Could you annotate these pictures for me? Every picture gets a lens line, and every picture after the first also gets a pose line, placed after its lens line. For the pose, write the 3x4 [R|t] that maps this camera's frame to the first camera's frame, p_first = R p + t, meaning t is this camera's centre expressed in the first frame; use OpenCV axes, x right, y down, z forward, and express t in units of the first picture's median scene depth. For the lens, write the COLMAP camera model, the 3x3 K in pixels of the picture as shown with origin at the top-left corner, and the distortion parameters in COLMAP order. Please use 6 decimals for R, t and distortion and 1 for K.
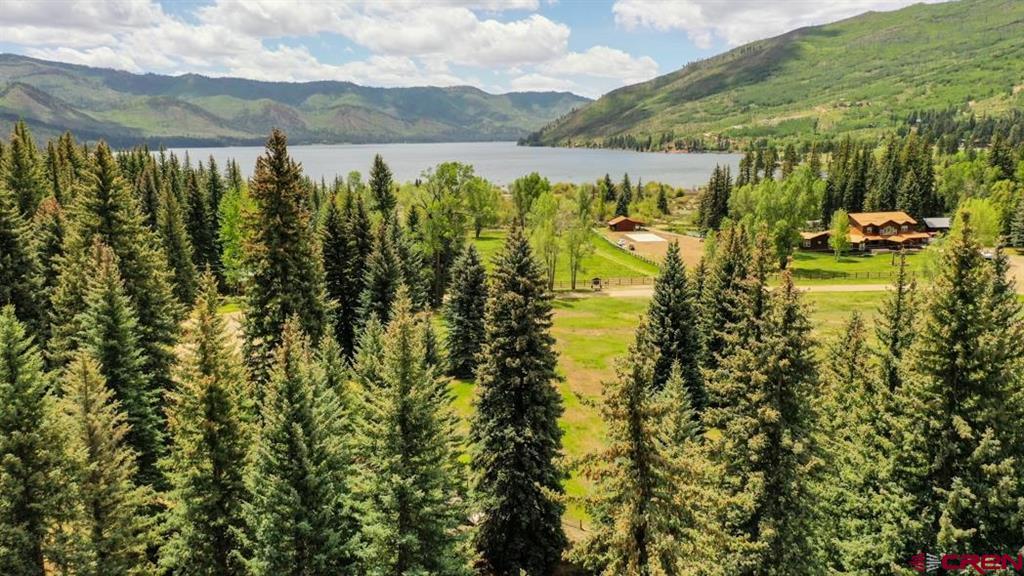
lens RADIAL K [[823.7, 0, 512.0], [0, 823.7, 288.0], [0, 0, 1]] dist [0.000308, 0.002266]
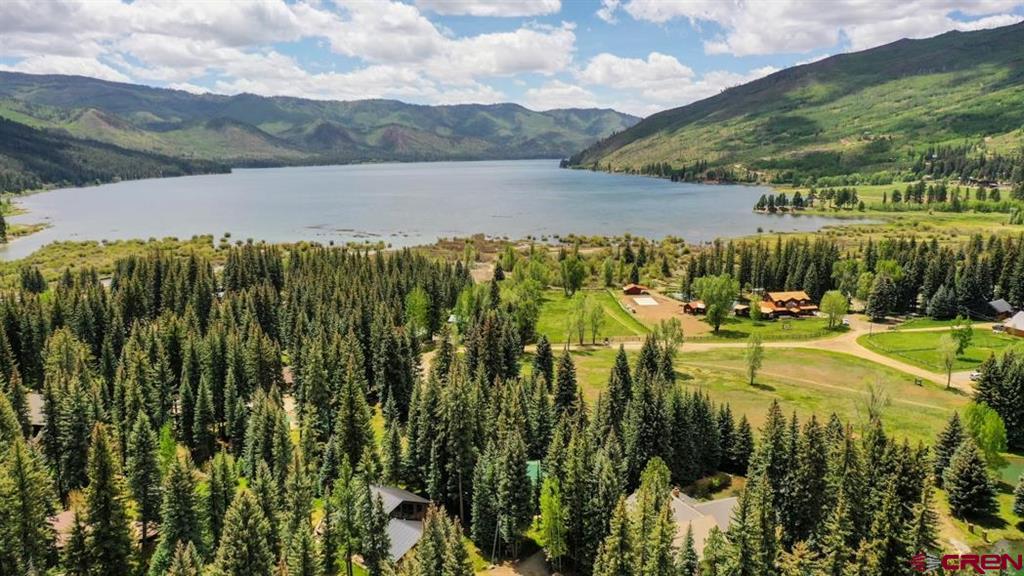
lens RADIAL K [[823.7, 0, 512.0], [0, 823.7, 288.0], [0, 0, 1]] dist [0.000308, 0.002266]
pose [[0.998728, 0.009024, -0.049607, -0.001847], [-0.009749, 0.999849, -0.014377, -0.010130], [0.049469, 0.014842, 0.998665, -0.090416]]
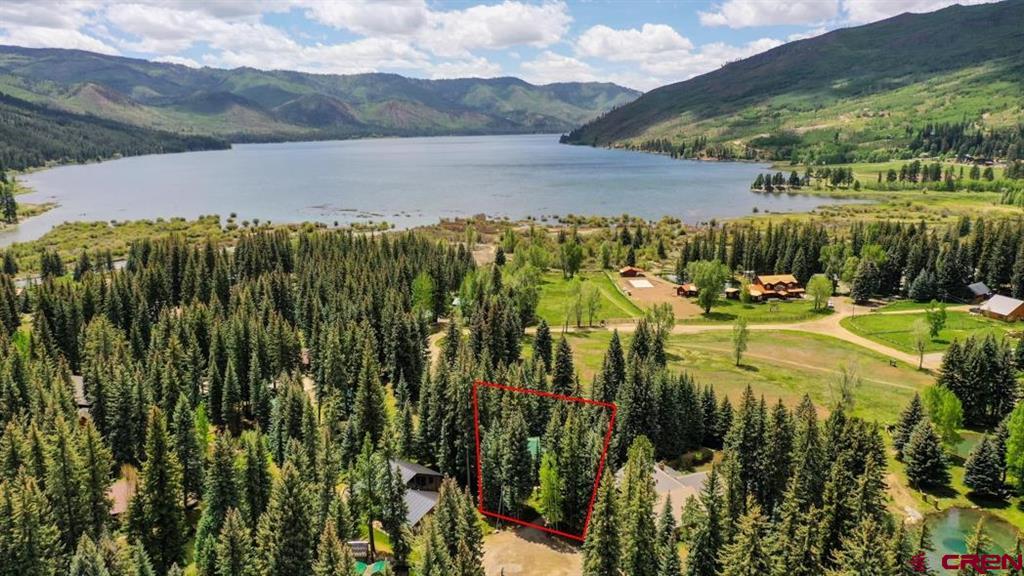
lens RADIAL K [[823.7, 0, 512.0], [0, 823.7, 288.0], [0, 0, 1]] dist [0.000308, 0.002266]
pose [[0.998733, 0.009997, -0.049319, -0.001623], [-0.009189, 0.999820, 0.016598, -0.012663], [0.049476, -0.016124, 0.998645, -0.101082]]
